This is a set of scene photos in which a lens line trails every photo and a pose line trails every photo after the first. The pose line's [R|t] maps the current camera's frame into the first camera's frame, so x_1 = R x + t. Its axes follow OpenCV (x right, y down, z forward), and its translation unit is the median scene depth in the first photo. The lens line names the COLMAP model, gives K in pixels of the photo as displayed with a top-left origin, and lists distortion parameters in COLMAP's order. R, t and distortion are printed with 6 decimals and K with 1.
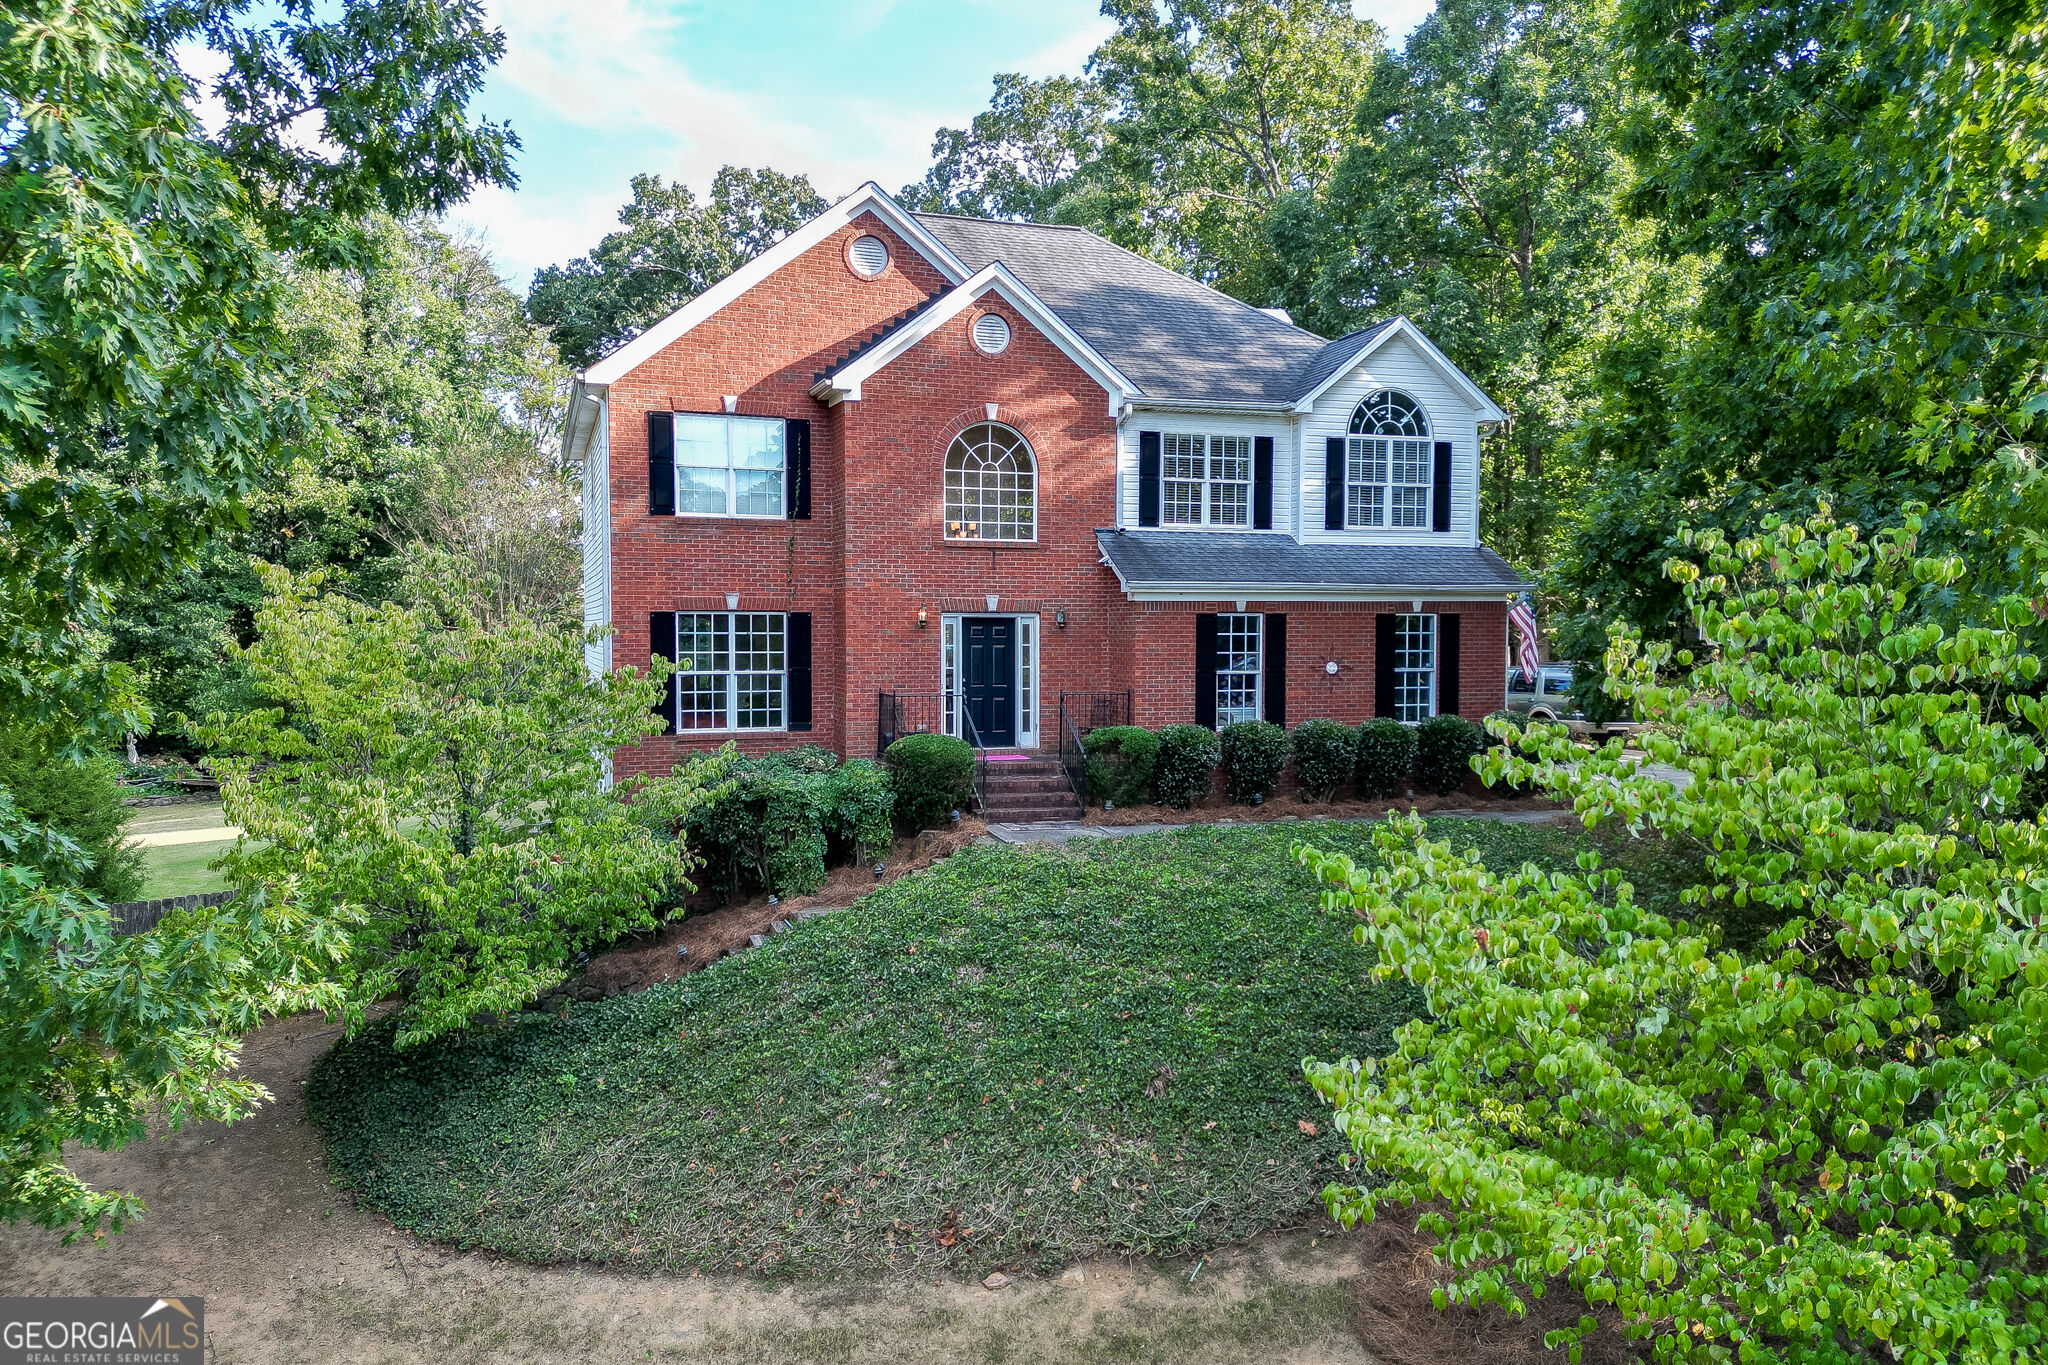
lens RADIAL K [[1445.9, 0, 1021.0], [0, 1445.9, 684.3], [0, 0, 1]] dist [0.074118, -0.059855]
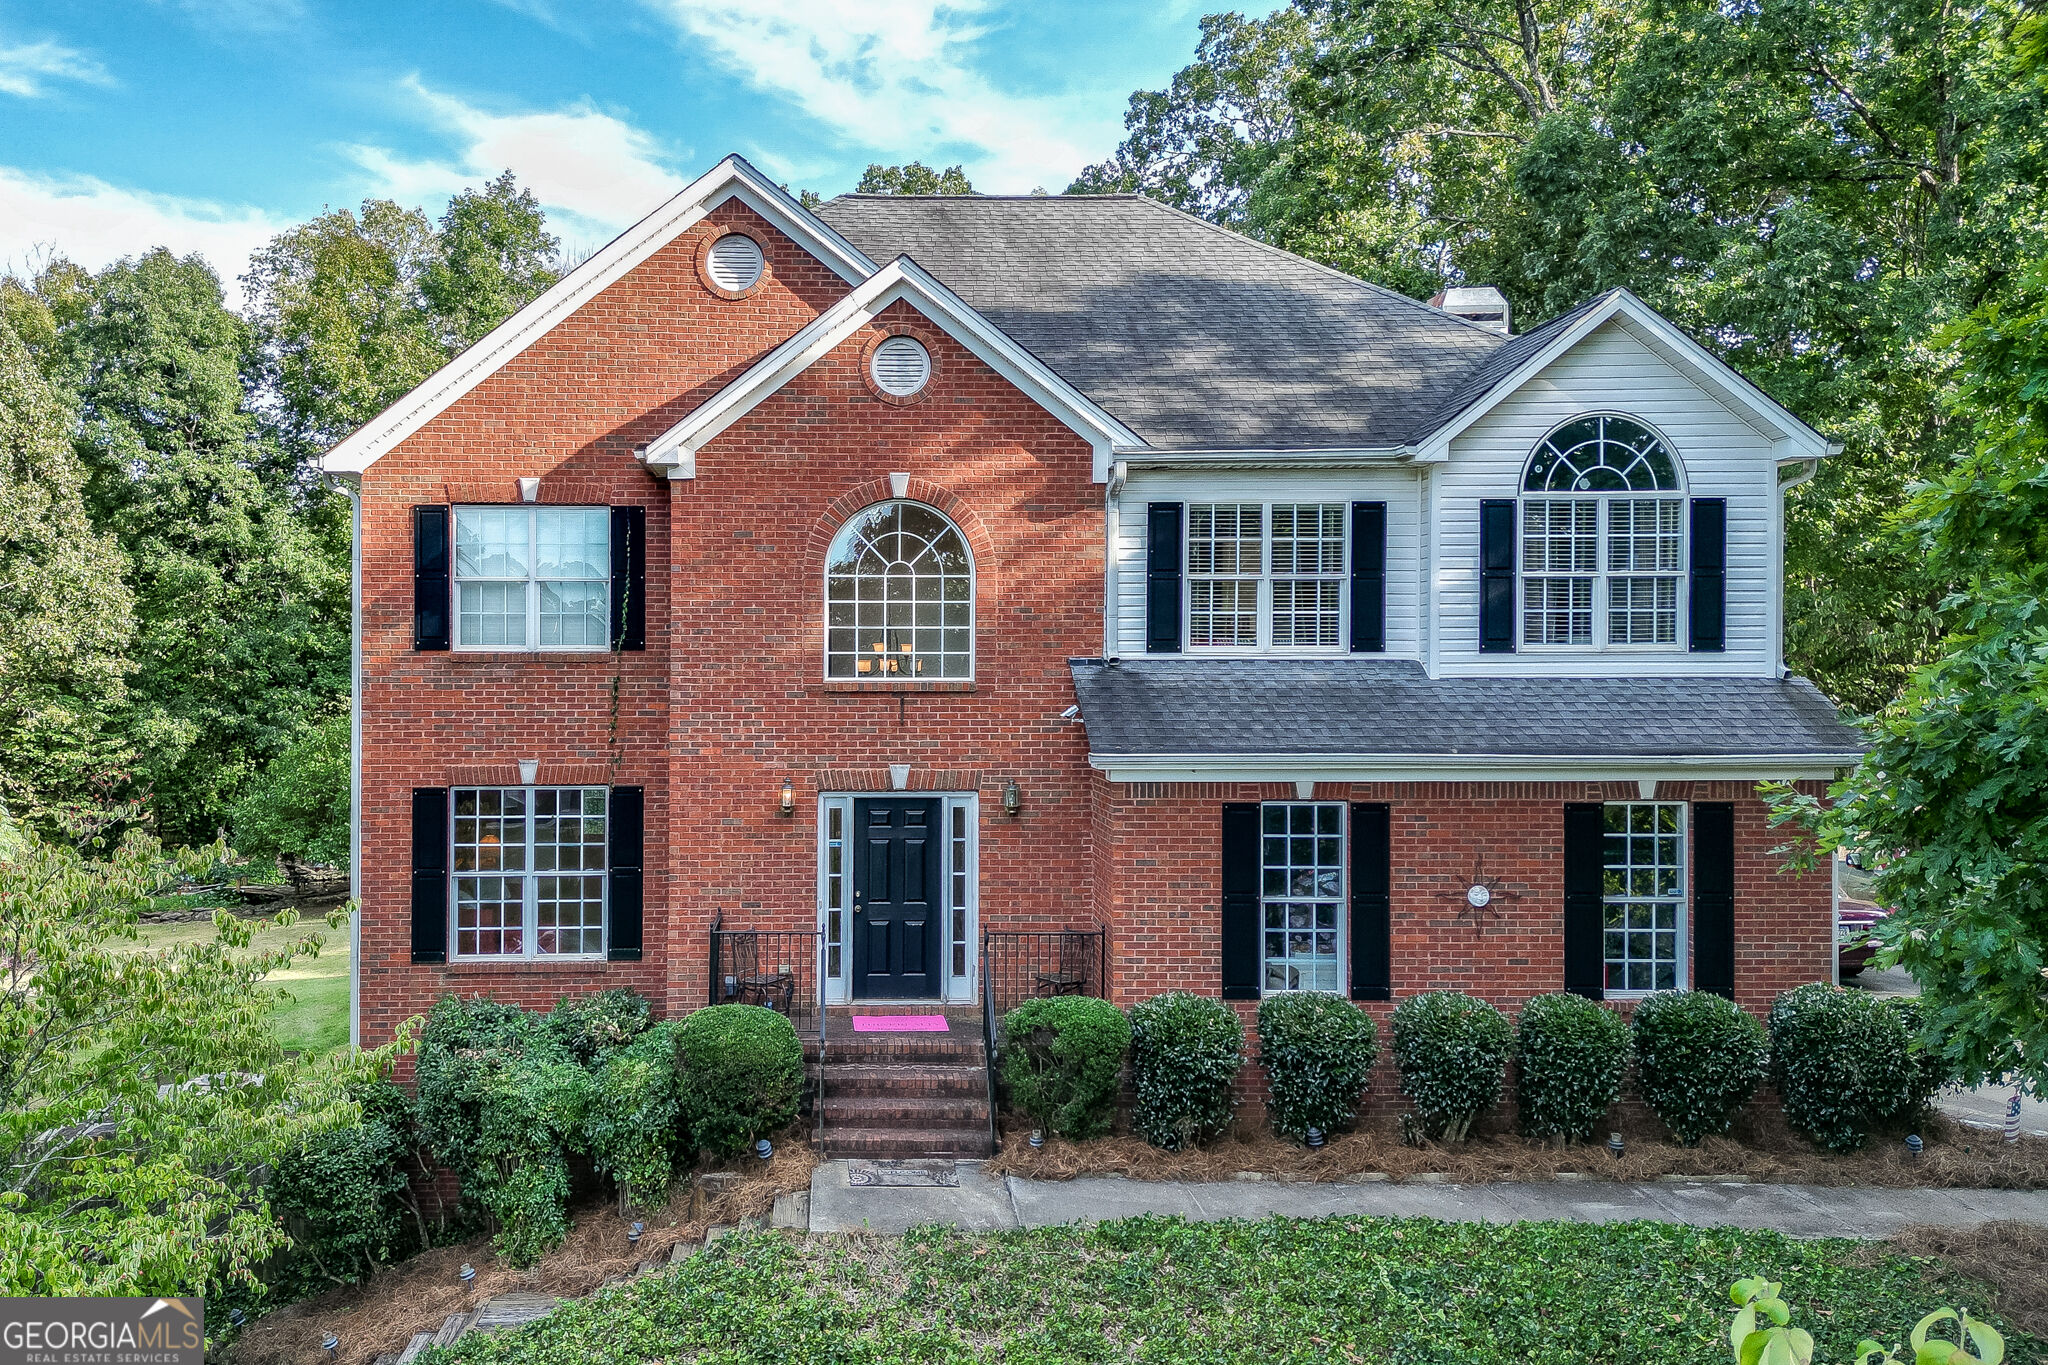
lens RADIAL K [[1567.3, 0, 841.7], [0, 1567.3, 677.9], [0, 0, 1]] dist [0.062409, -0.045934]
pose [[0.951219, 0.000880, -0.308517, 0.169293], [-0.009192, 0.999633, -0.025489, -0.081324], [0.308381, 0.027081, 0.950877, 0.318324]]
